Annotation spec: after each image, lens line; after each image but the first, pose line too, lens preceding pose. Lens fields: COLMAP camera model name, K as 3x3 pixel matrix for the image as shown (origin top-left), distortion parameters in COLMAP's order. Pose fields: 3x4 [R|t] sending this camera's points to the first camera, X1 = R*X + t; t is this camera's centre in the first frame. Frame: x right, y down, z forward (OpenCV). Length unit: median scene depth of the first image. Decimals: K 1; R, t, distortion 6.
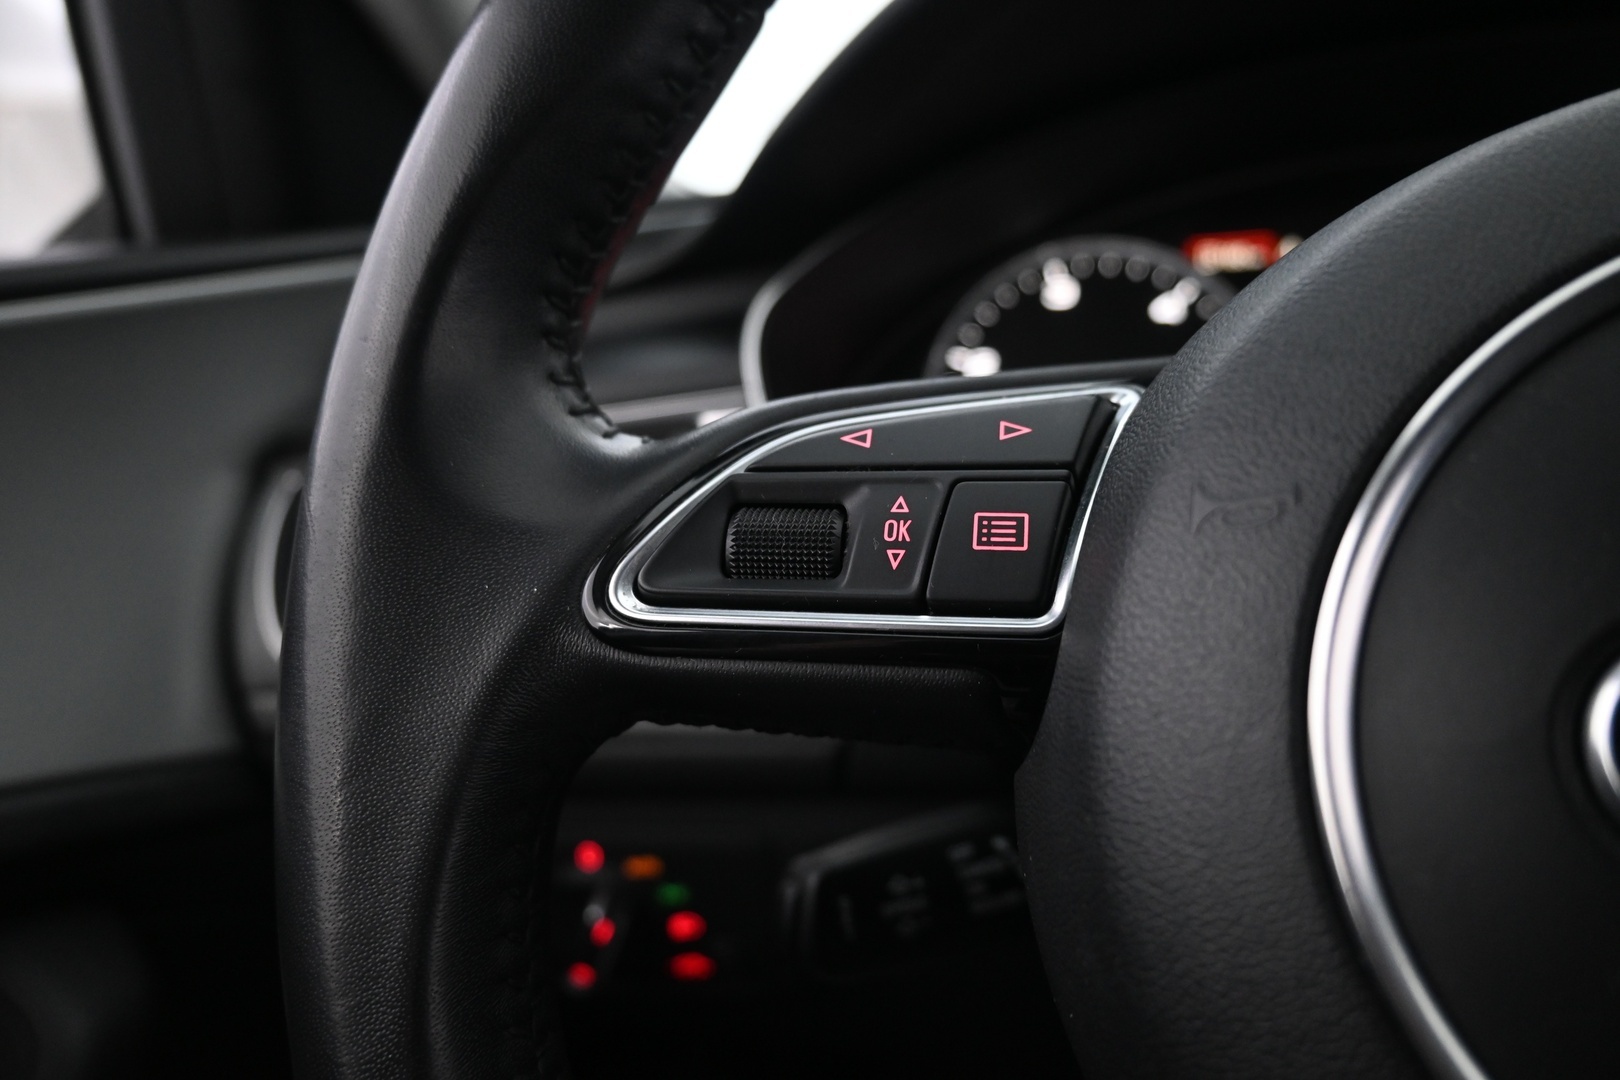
lens RADIAL K [[1230.8, 0, 811.4], [0, 1230.8, 539.8], [0, 0, 1]] dist [0.007777, 0.001016]
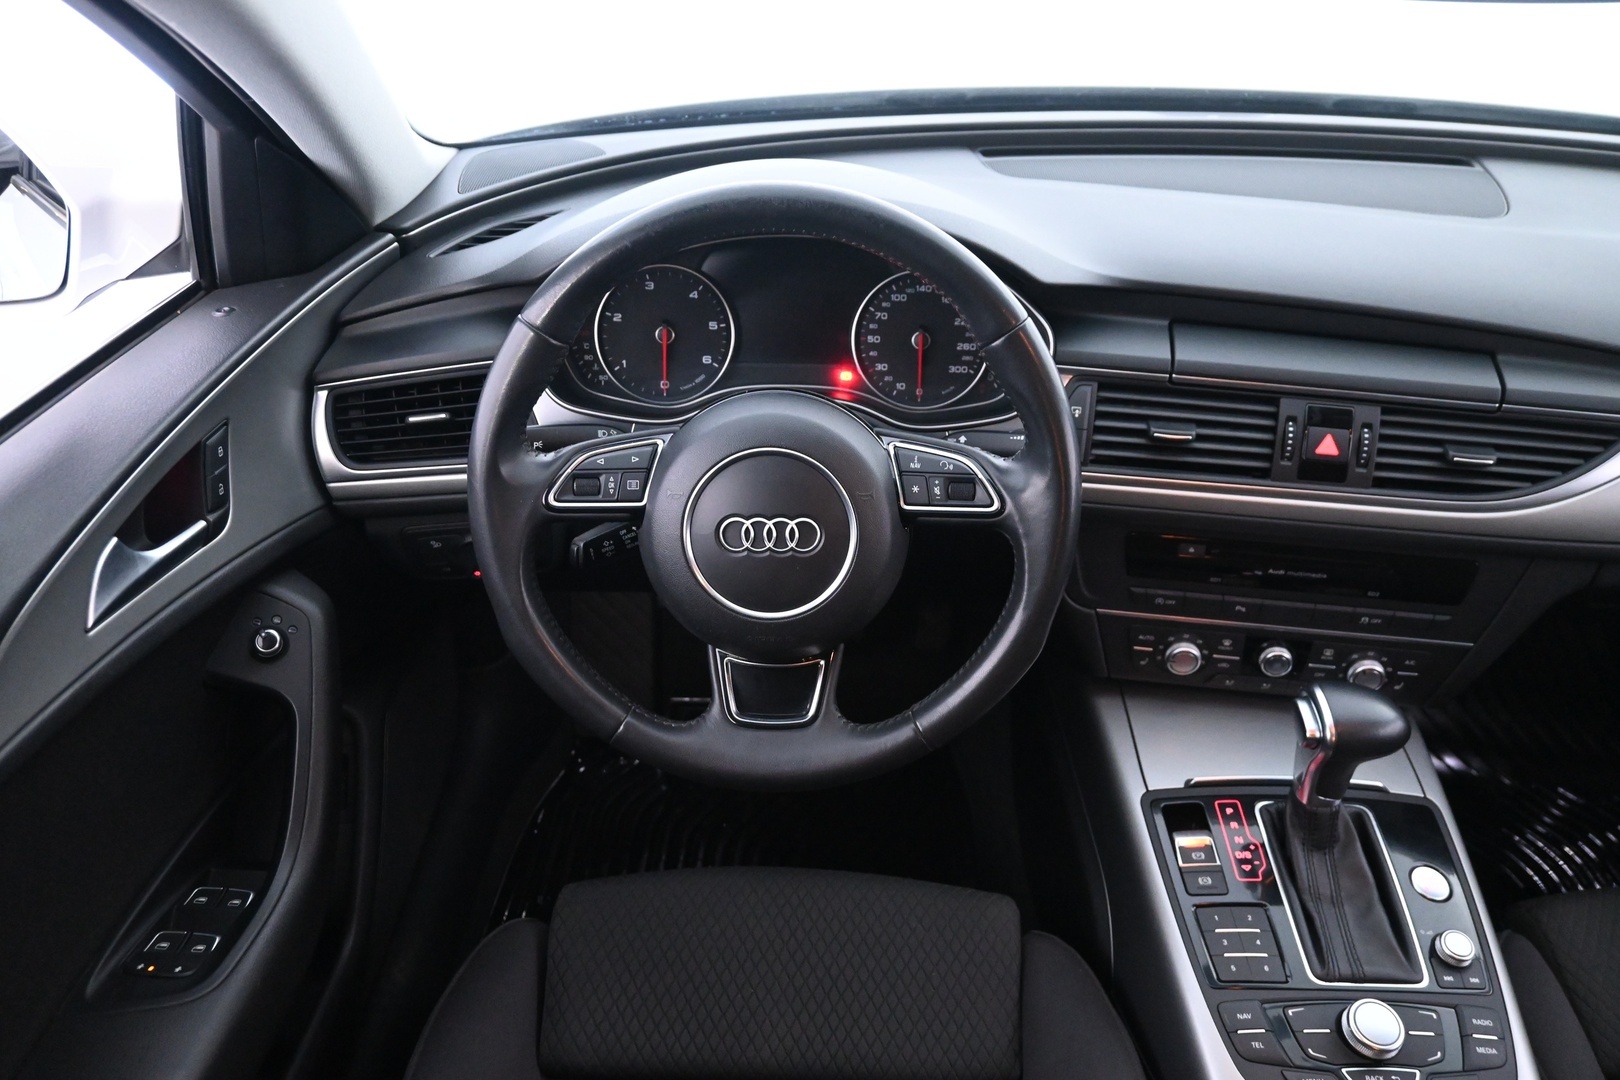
lens RADIAL K [[1230.8, 0, 812.2], [0, 1230.8, 539.0], [0, 0, 1]] dist [0.007777, 0.001016]
pose [[0.952970, -0.089512, 0.289545, -0.590823], [-0.015615, 0.939617, 0.341872, -1.454589], [-0.302663, -0.330315, 0.894029, -3.583247]]
